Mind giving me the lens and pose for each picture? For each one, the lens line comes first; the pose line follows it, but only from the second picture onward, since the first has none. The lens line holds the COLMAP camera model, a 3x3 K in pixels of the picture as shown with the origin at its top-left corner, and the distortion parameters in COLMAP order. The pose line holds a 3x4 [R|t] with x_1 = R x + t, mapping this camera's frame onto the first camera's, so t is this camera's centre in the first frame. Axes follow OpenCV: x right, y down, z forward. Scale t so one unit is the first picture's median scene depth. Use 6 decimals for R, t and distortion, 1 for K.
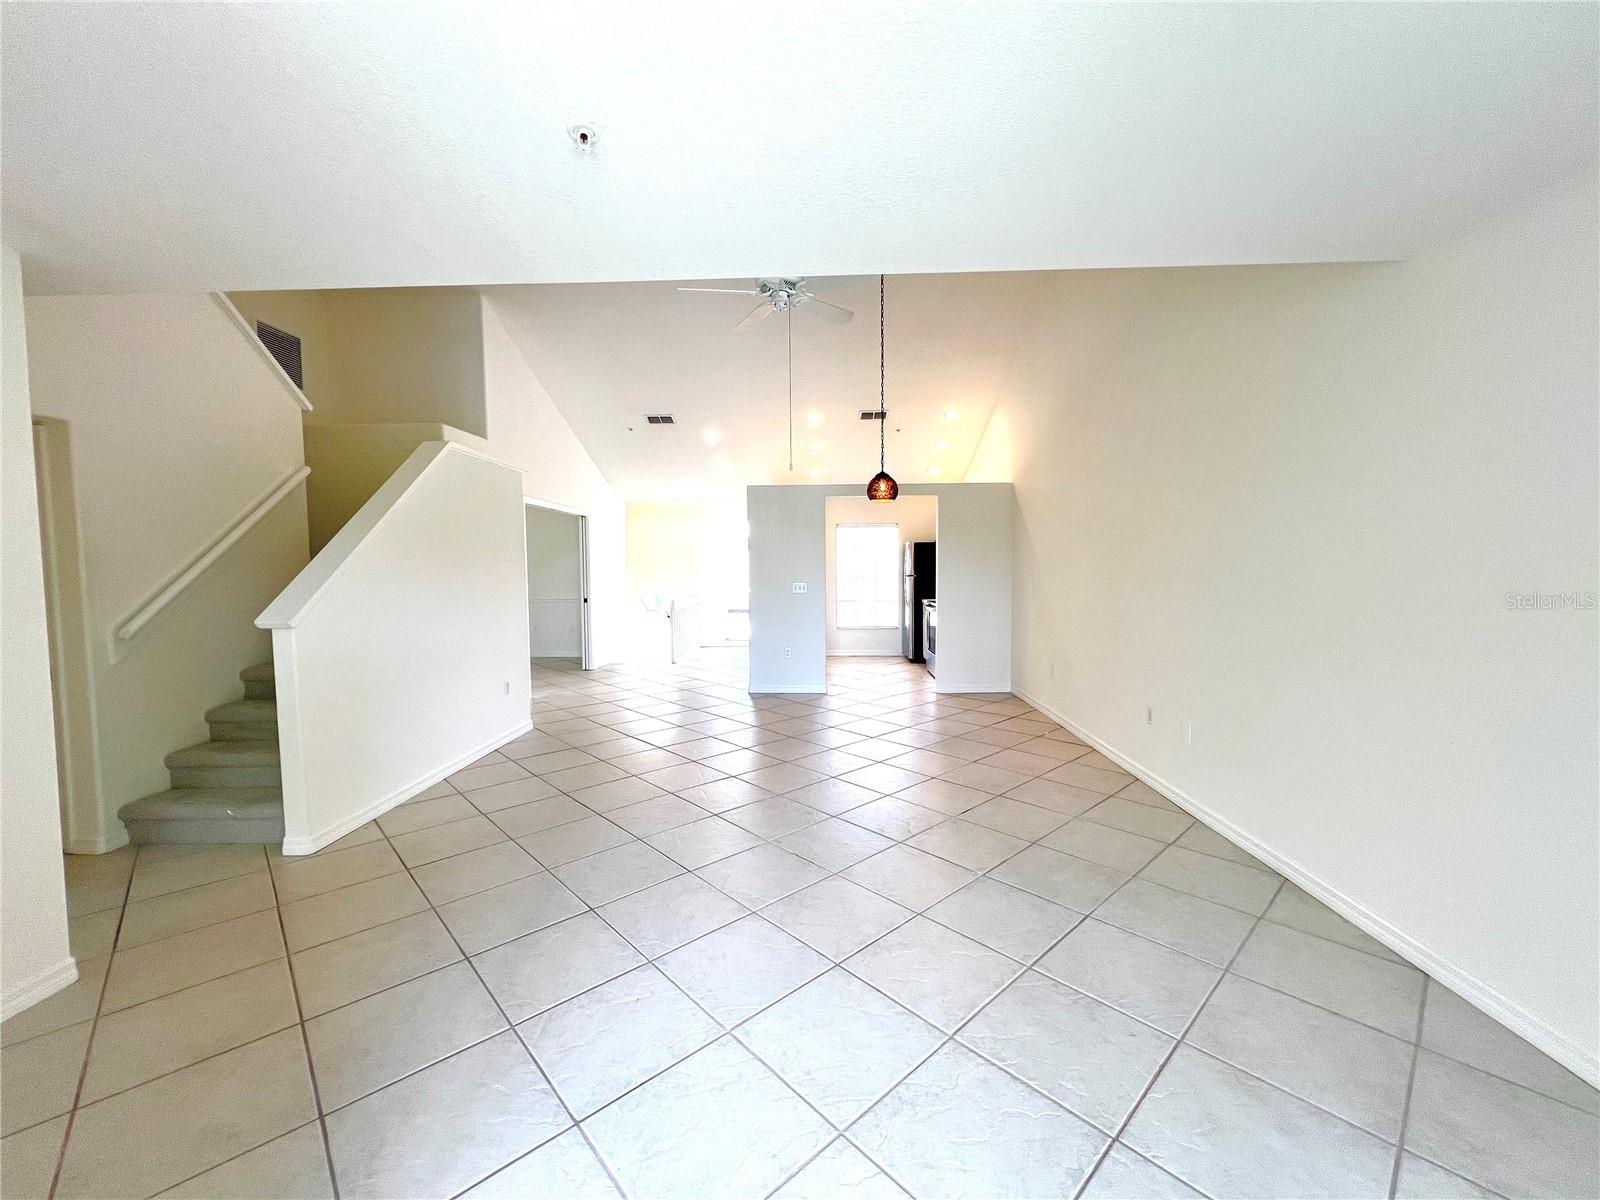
lens RADIAL K [[638.3, 0, 810.6], [0, 638.3, 602.4], [0, 0, 1]] dist [-0.001587, 0.001041]
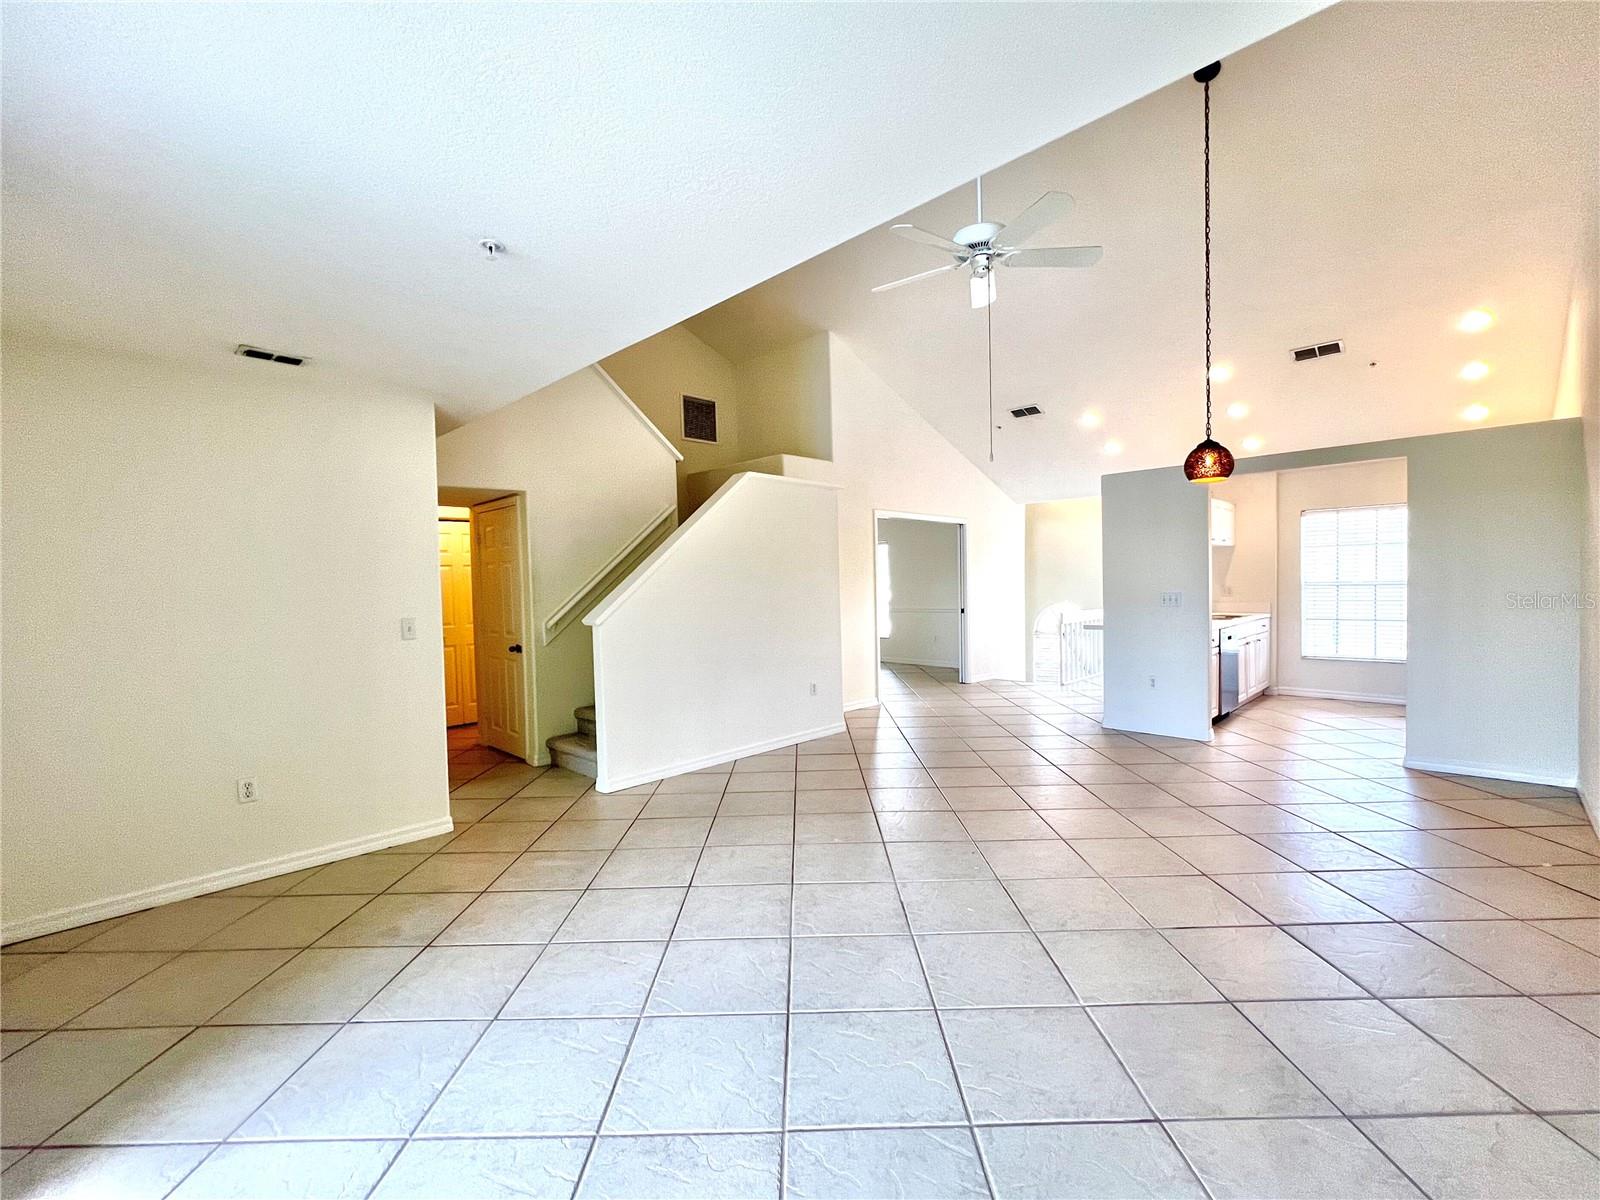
lens RADIAL K [[692.5, 0, 809.7], [0, 692.5, 606.0], [0, 0, 1]] dist [0.002353, -0.000336]
pose [[0.734655, 0.014757, -0.678281, 0.250387], [-0.022068, 0.999754, -0.002151, -0.004563], [0.678082, 0.016549, 0.734800, 0.097733]]
